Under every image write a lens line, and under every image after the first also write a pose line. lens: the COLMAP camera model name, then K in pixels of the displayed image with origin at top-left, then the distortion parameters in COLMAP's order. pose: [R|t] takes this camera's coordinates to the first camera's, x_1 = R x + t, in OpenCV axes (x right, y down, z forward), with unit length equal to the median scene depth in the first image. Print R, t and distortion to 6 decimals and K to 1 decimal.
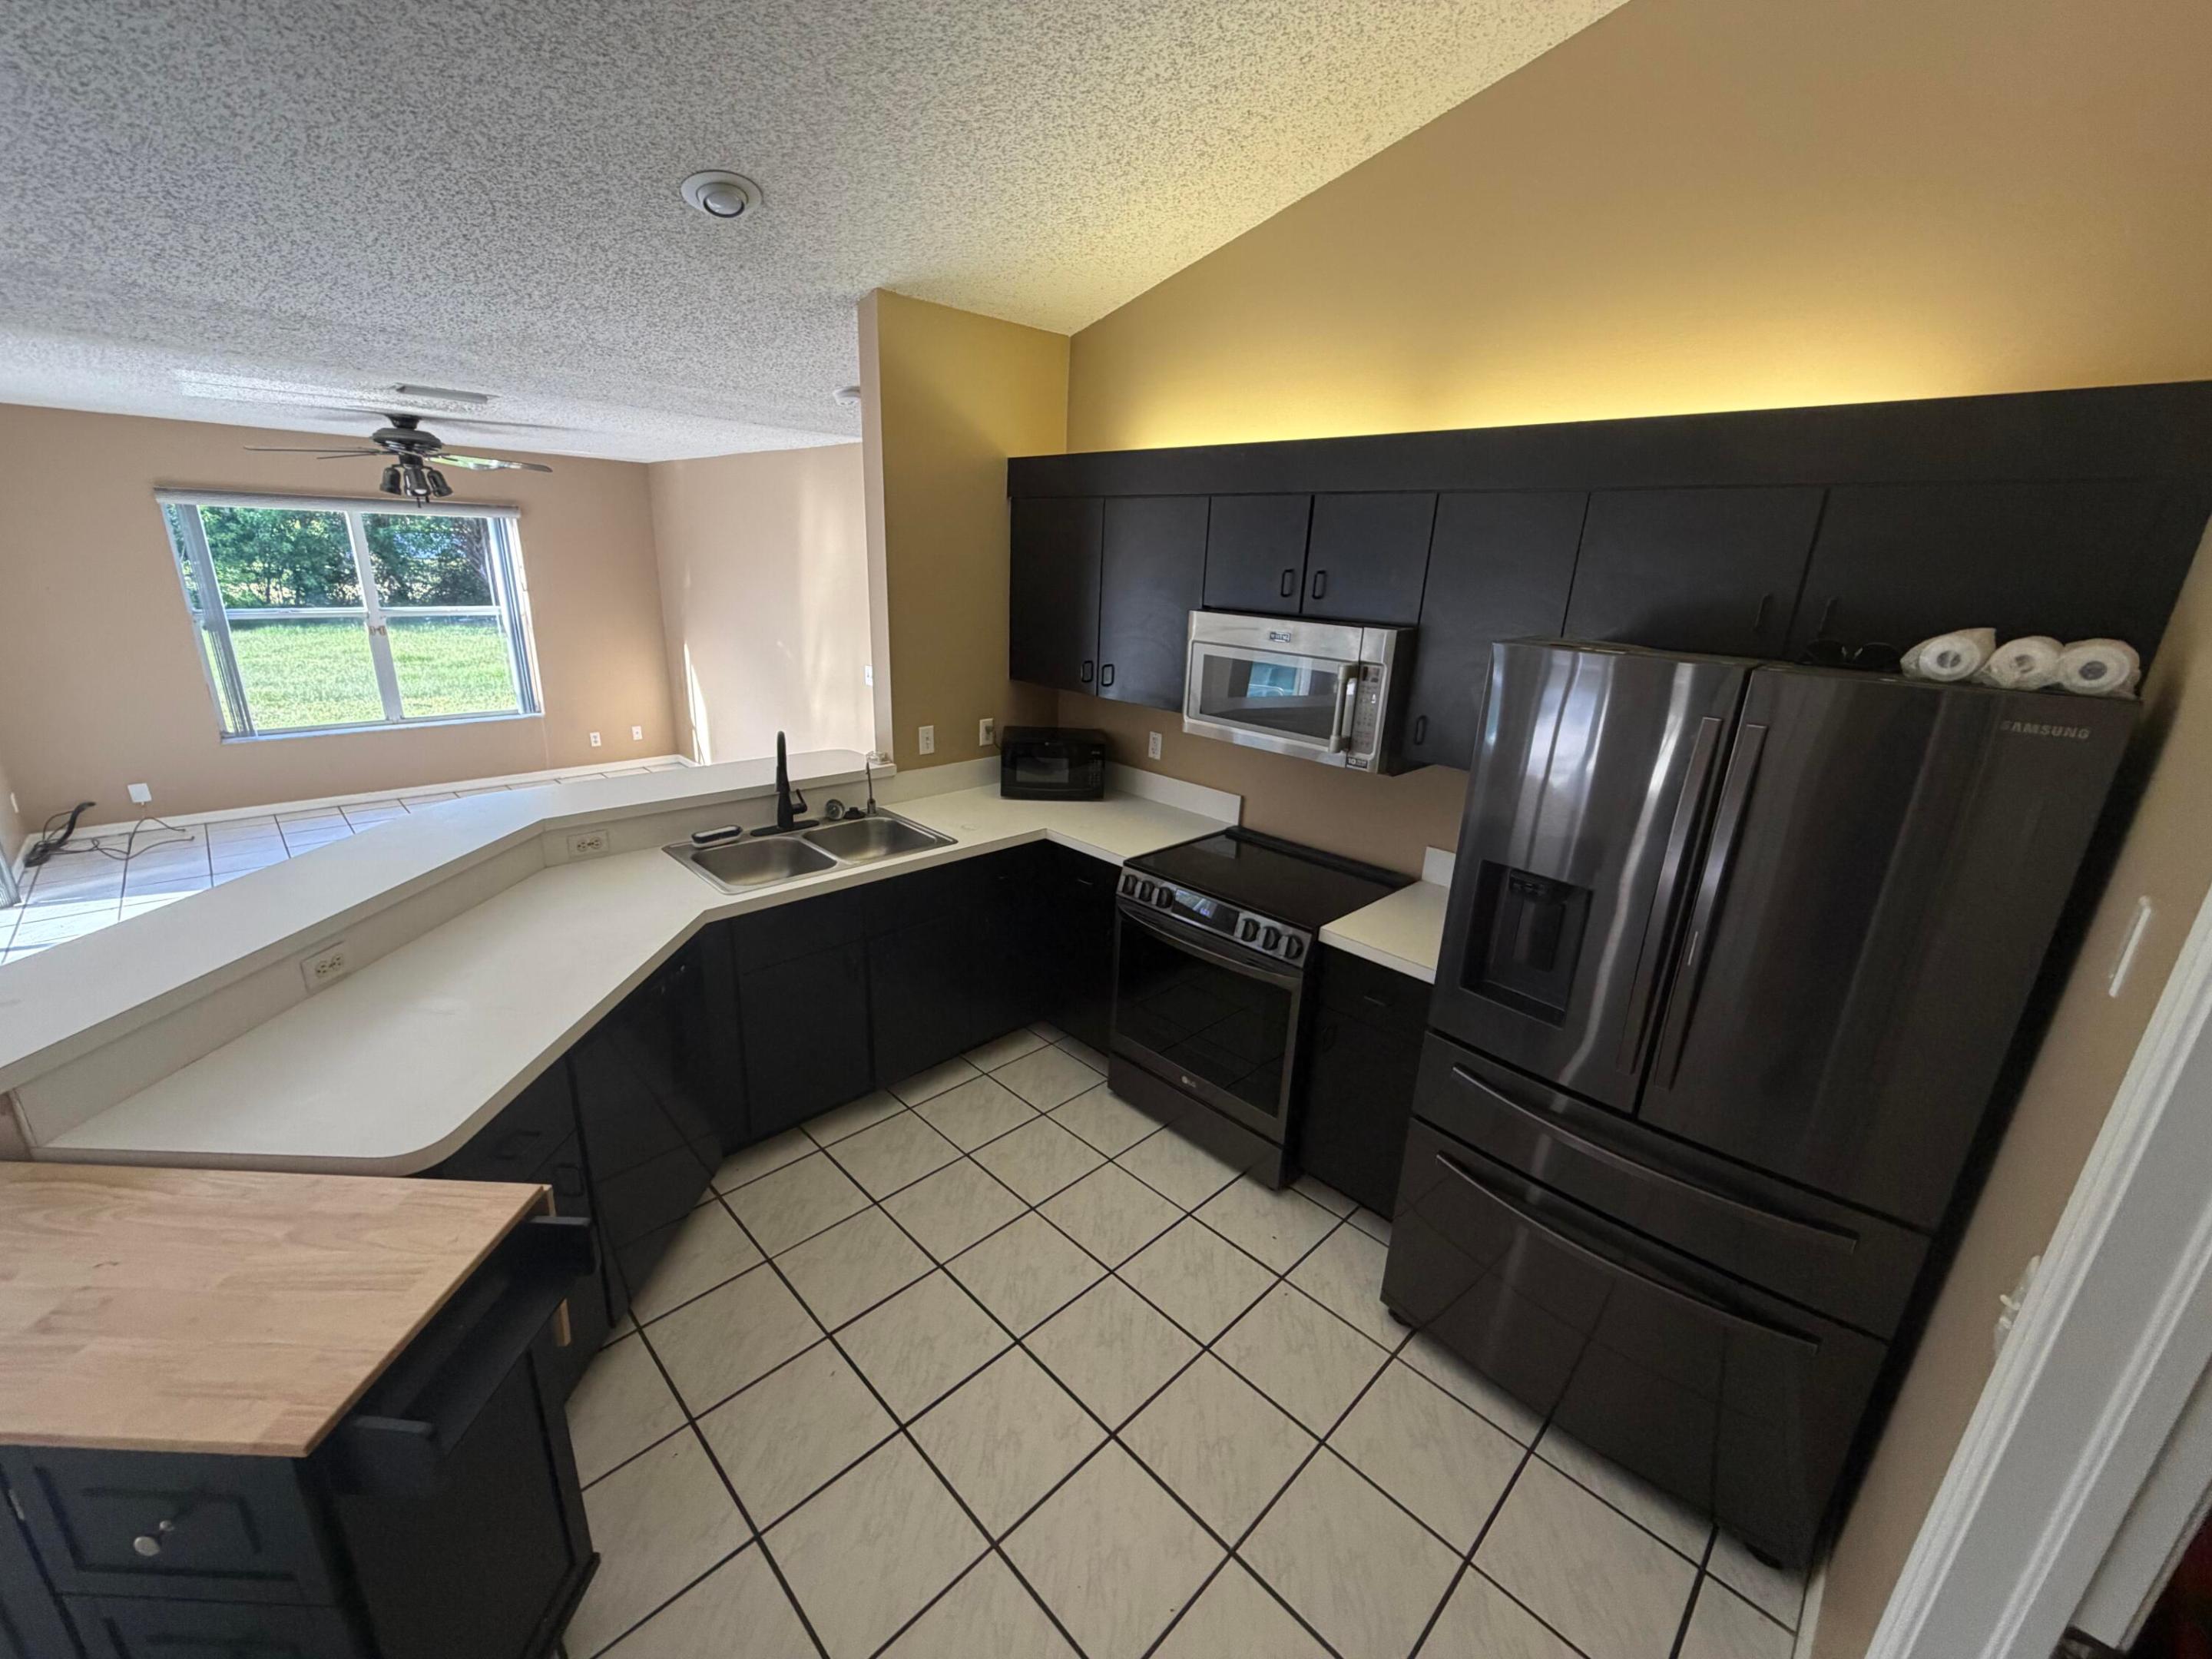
lens RADIAL K [[882.8, 0, 1099.2], [0, 882.8, 829.4], [0, 0, 1]] dist [0.000881, -0.000252]
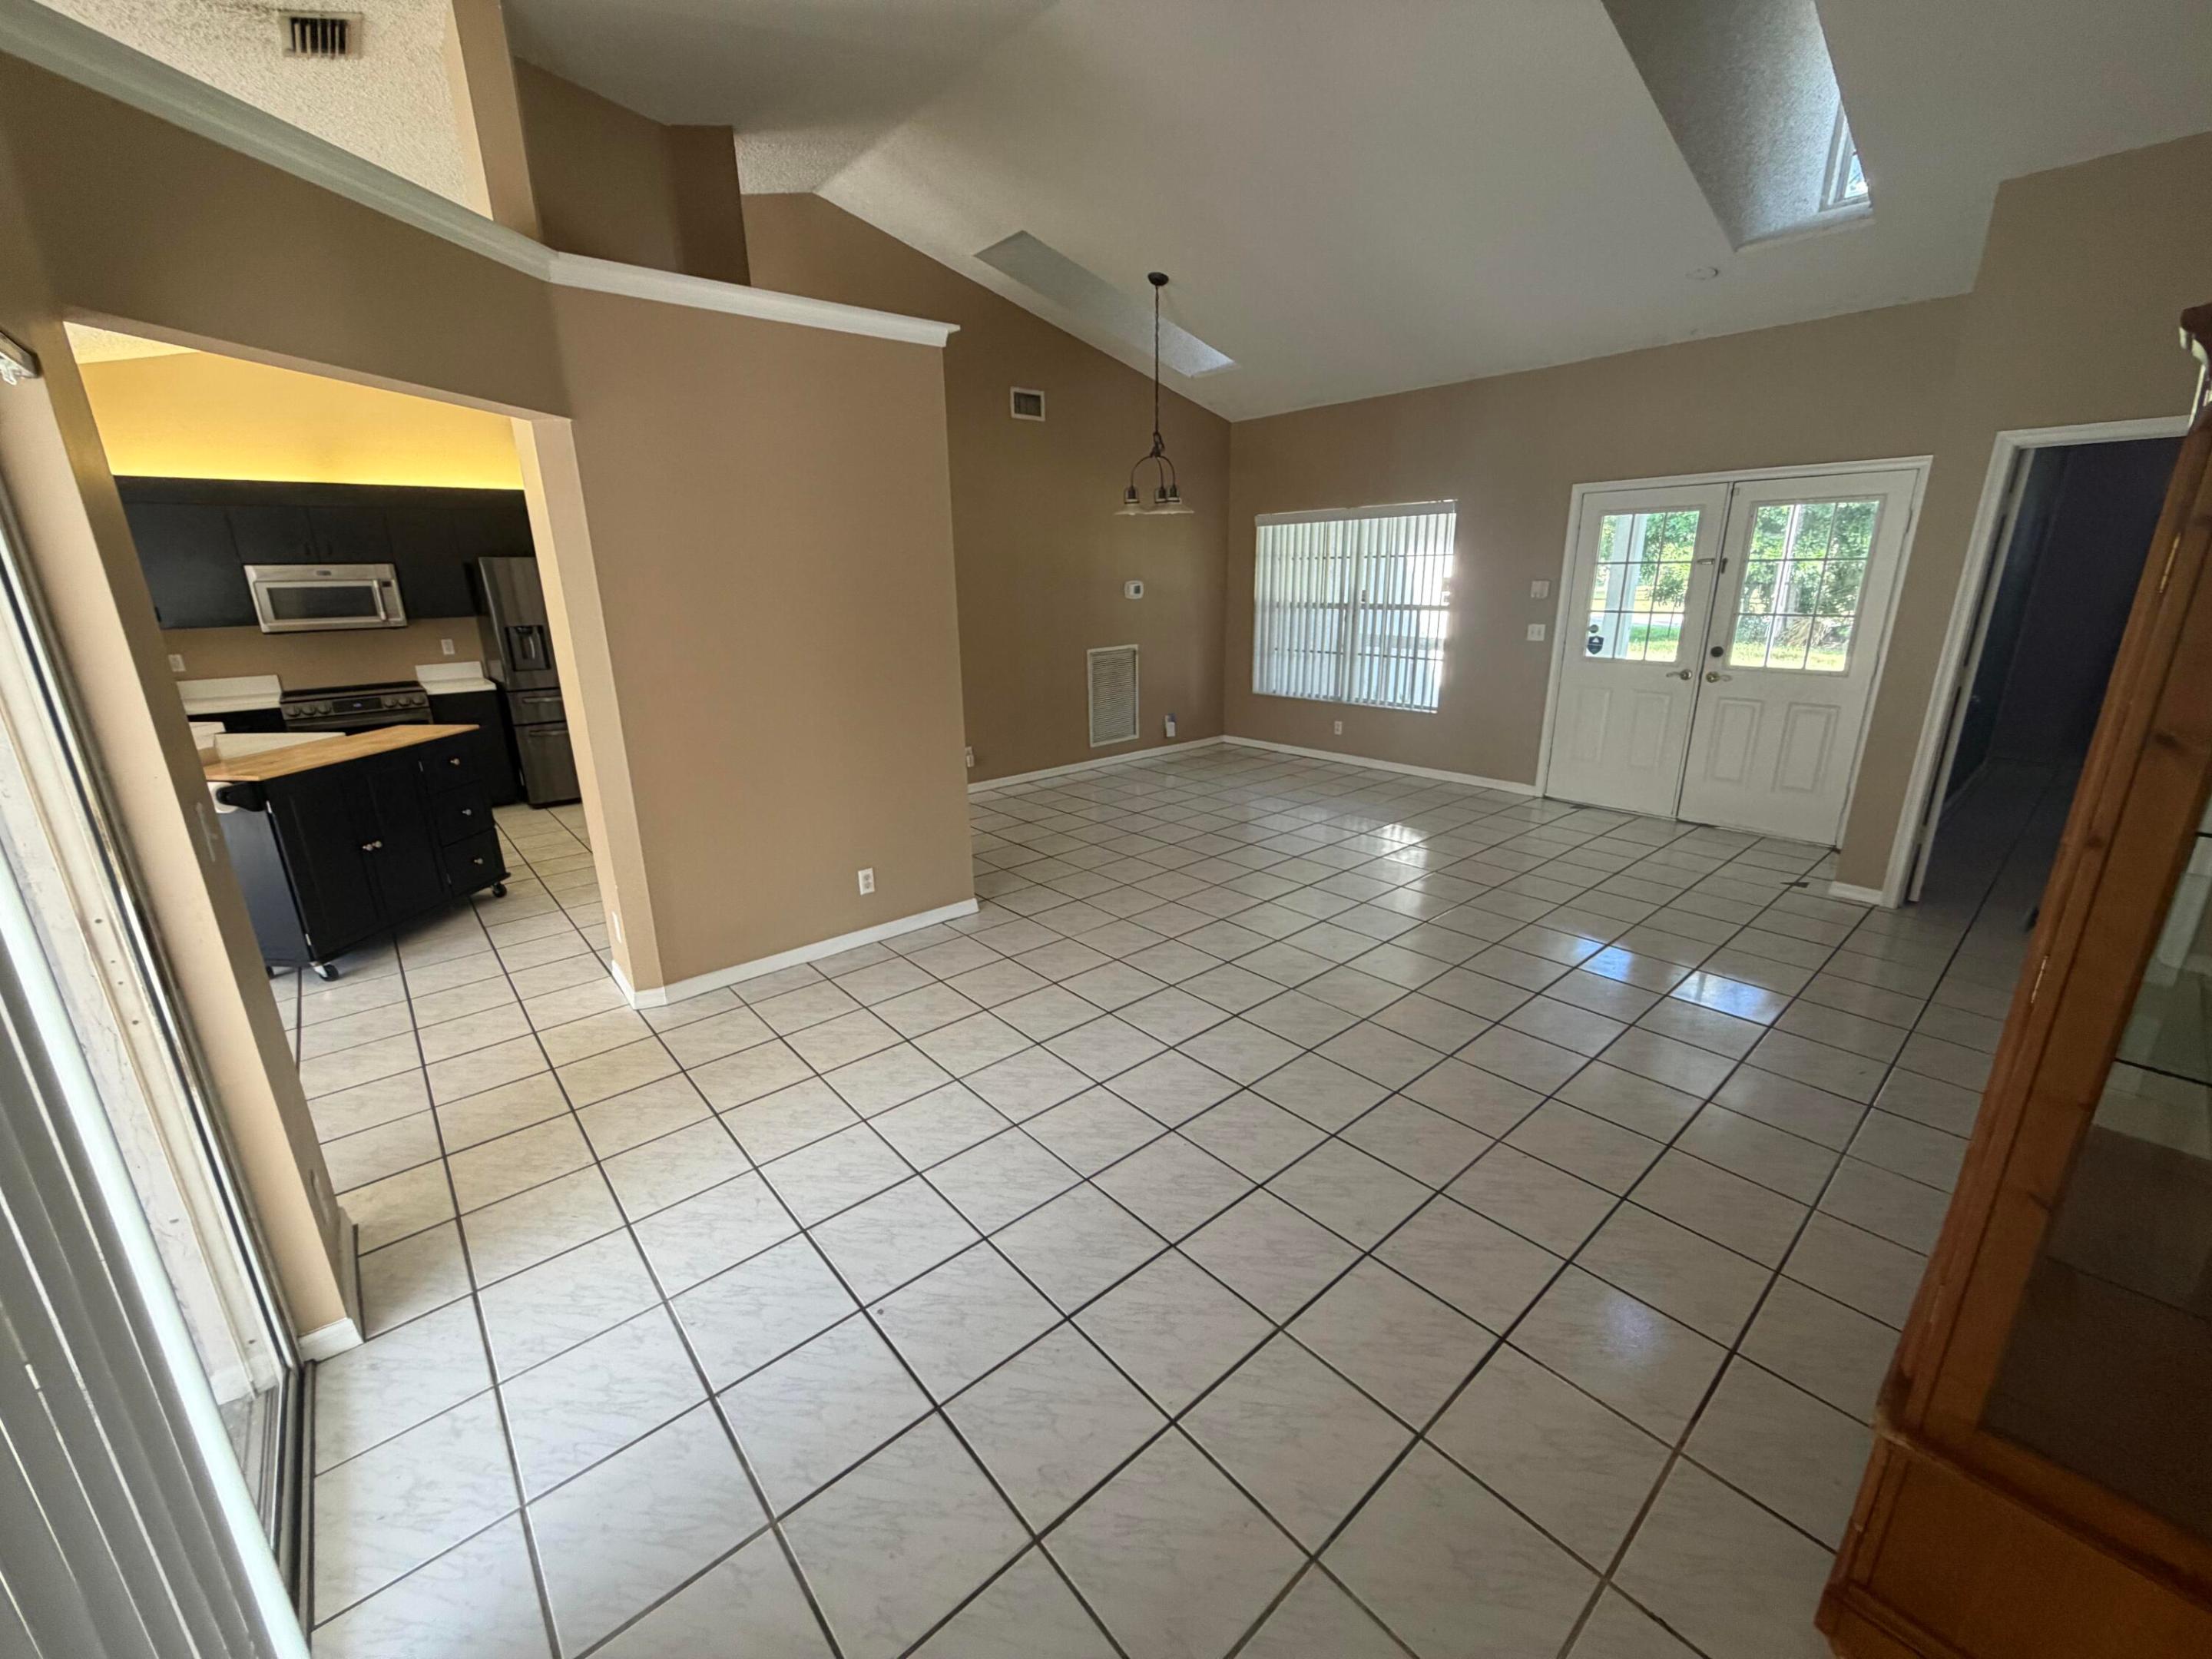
lens RADIAL K [[882.8, 0, 1096.7], [0, 882.8, 828.6], [0, 0, 1]] dist [0.000881, -0.000252]
pose [[0.071125, -0.319765, 0.944823, -1.874636], [0.319412, 0.904645, 0.282122, 0.335103], [-0.944943, 0.281722, 0.166480, -0.947213]]
